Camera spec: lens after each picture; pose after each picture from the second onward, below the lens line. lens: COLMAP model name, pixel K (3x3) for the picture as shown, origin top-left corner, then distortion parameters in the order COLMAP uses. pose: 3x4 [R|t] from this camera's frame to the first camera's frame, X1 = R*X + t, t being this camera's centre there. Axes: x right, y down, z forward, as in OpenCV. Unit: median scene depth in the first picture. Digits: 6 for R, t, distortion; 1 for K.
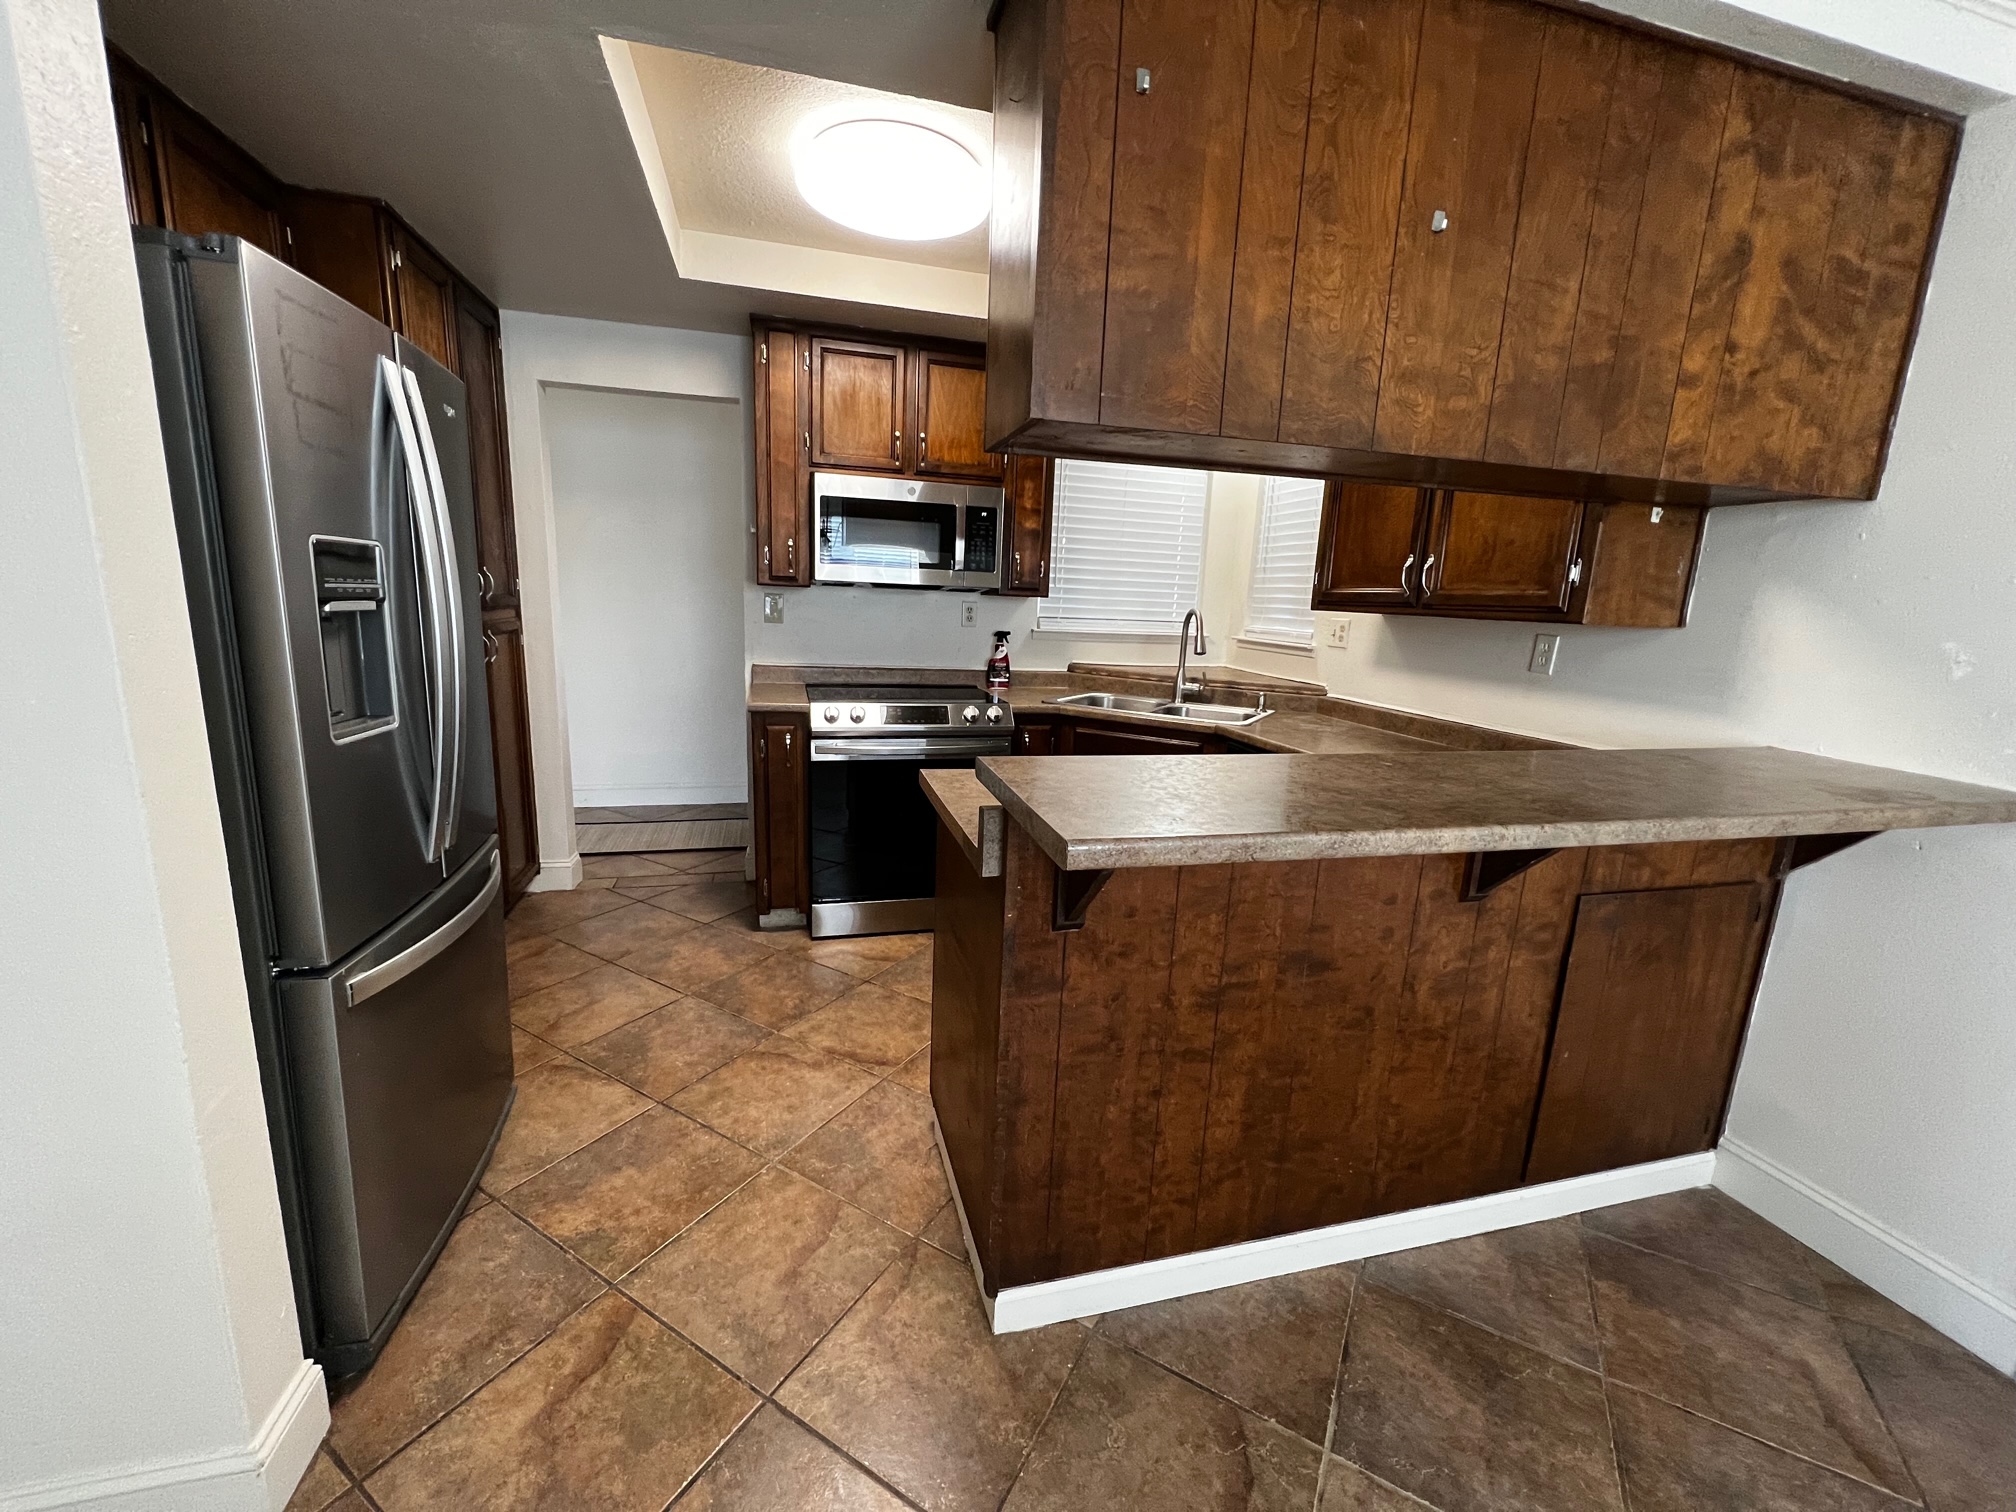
lens RADIAL K [[803.7, 0, 1007.9], [0, 803.7, 750.8], [0, 0, 1]] dist [-0.001609, 0.000007]
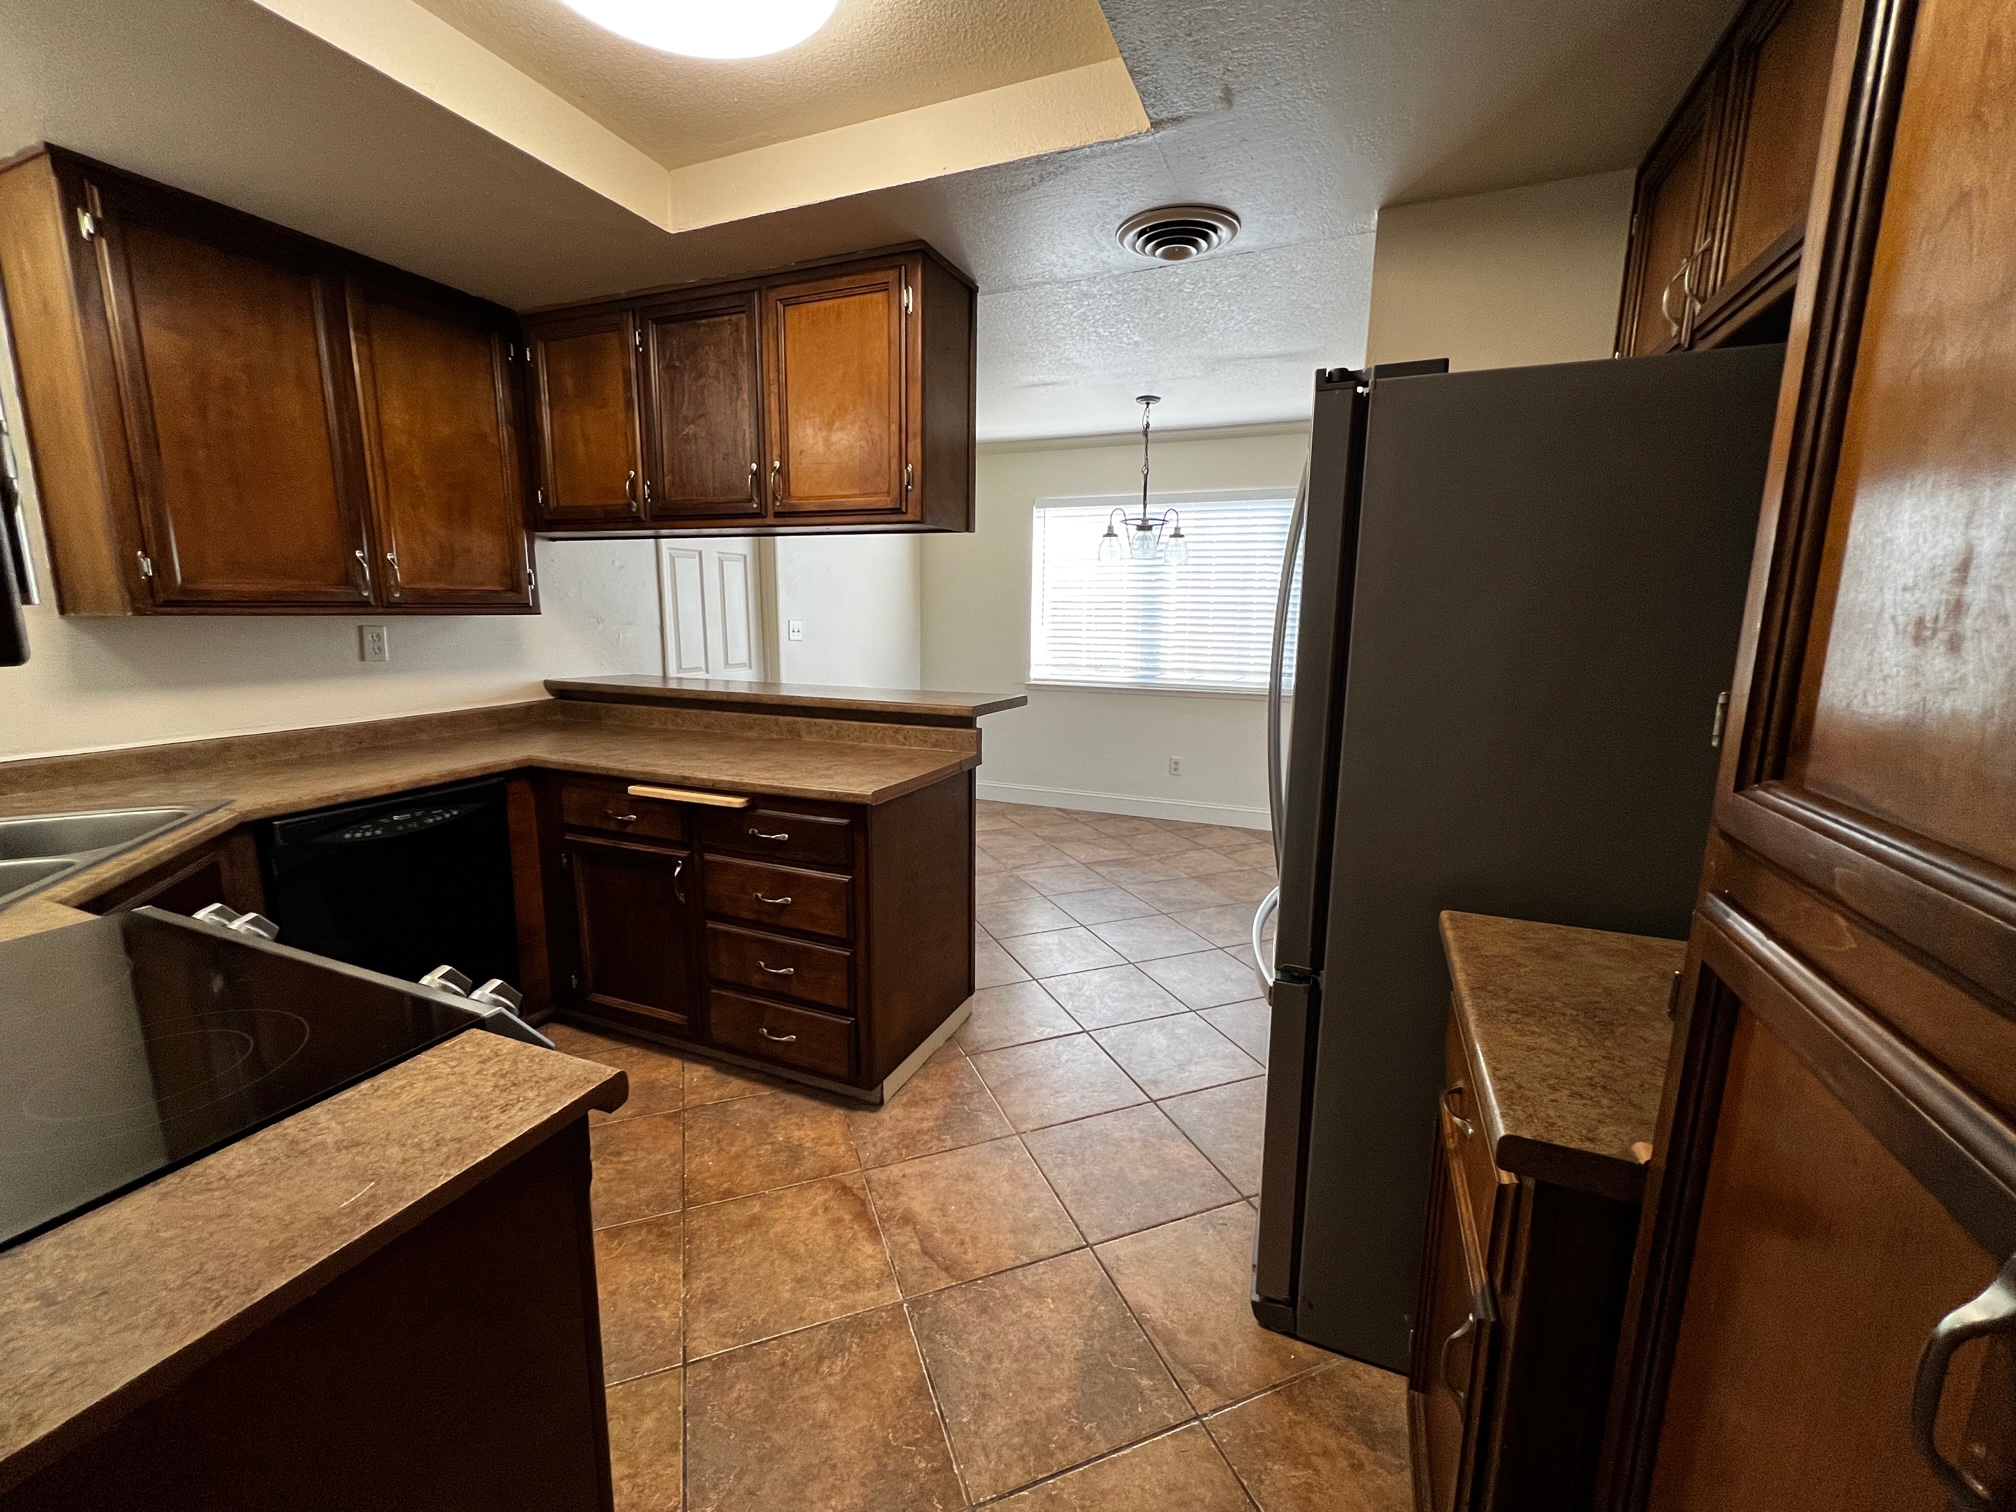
lens RADIAL K [[819.9, 0, 1009.6], [0, 819.9, 758.2], [0, 0, 1]] dist [0.000560, 0.000020]
pose [[-0.784357, -0.157503, 0.599981, -0.901037], [0.079268, 0.933848, 0.348774, -0.378899], [-0.615225, 0.321123, -0.719985, 1.693159]]
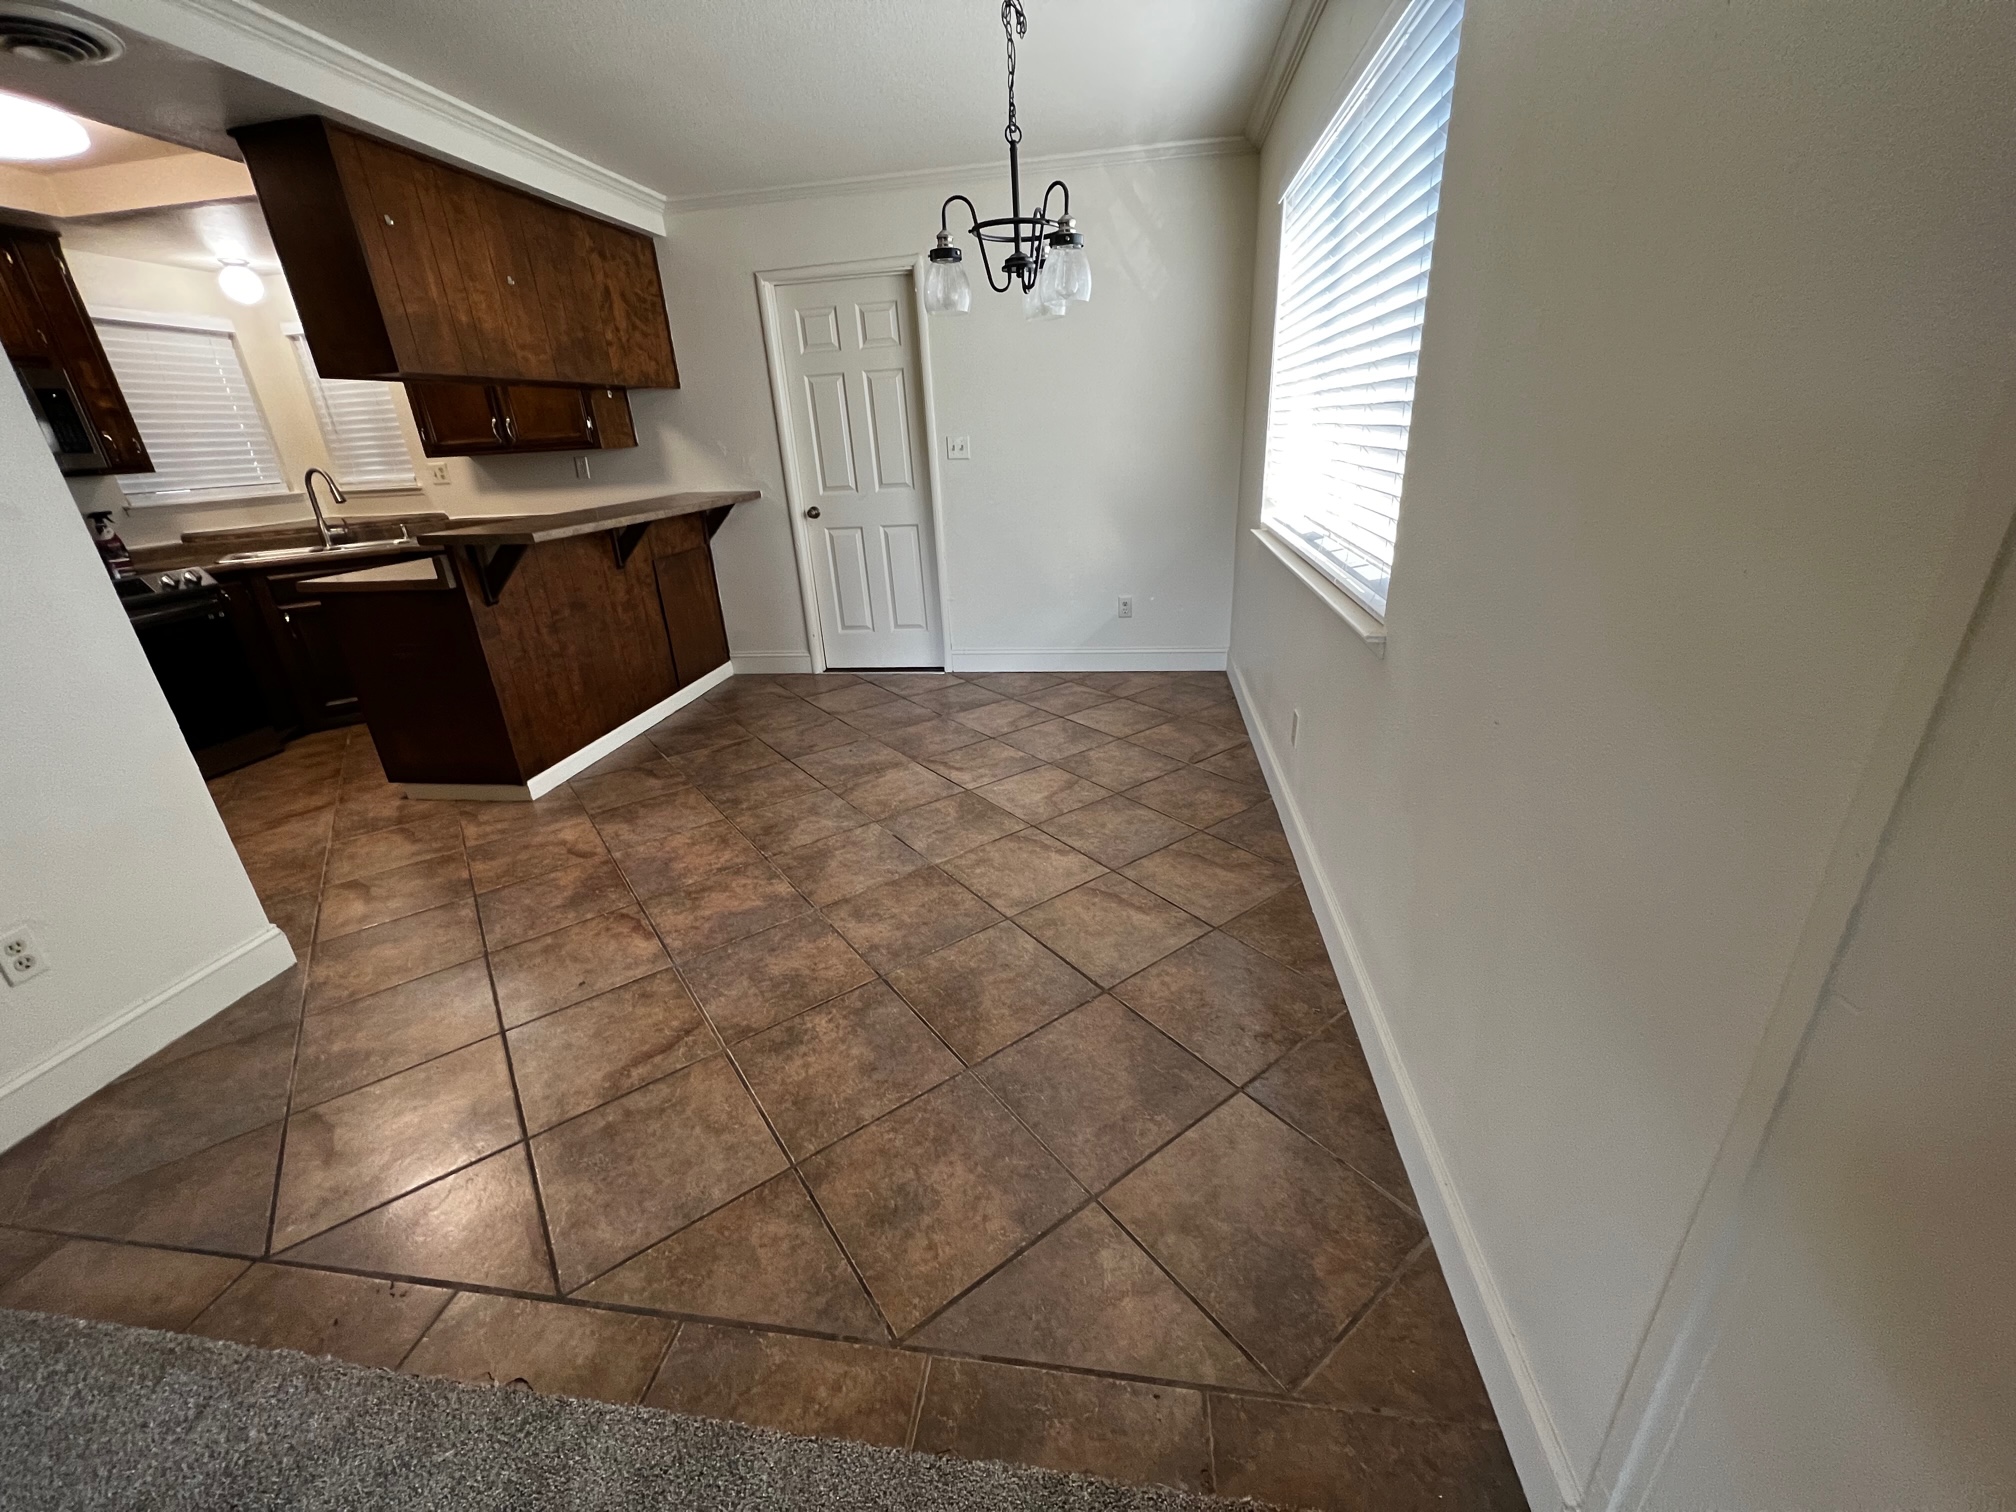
lens RADIAL K [[803.7, 0, 1007.4], [0, 803.7, 758.1], [0, 0, 1]] dist [-0.001609, 0.000007]
pose [[0.398612, -0.405387, 0.822660, -1.019251], [0.242349, 0.911679, 0.331825, 0.157896], [-0.884520, 0.067102, 0.461651, -0.960390]]
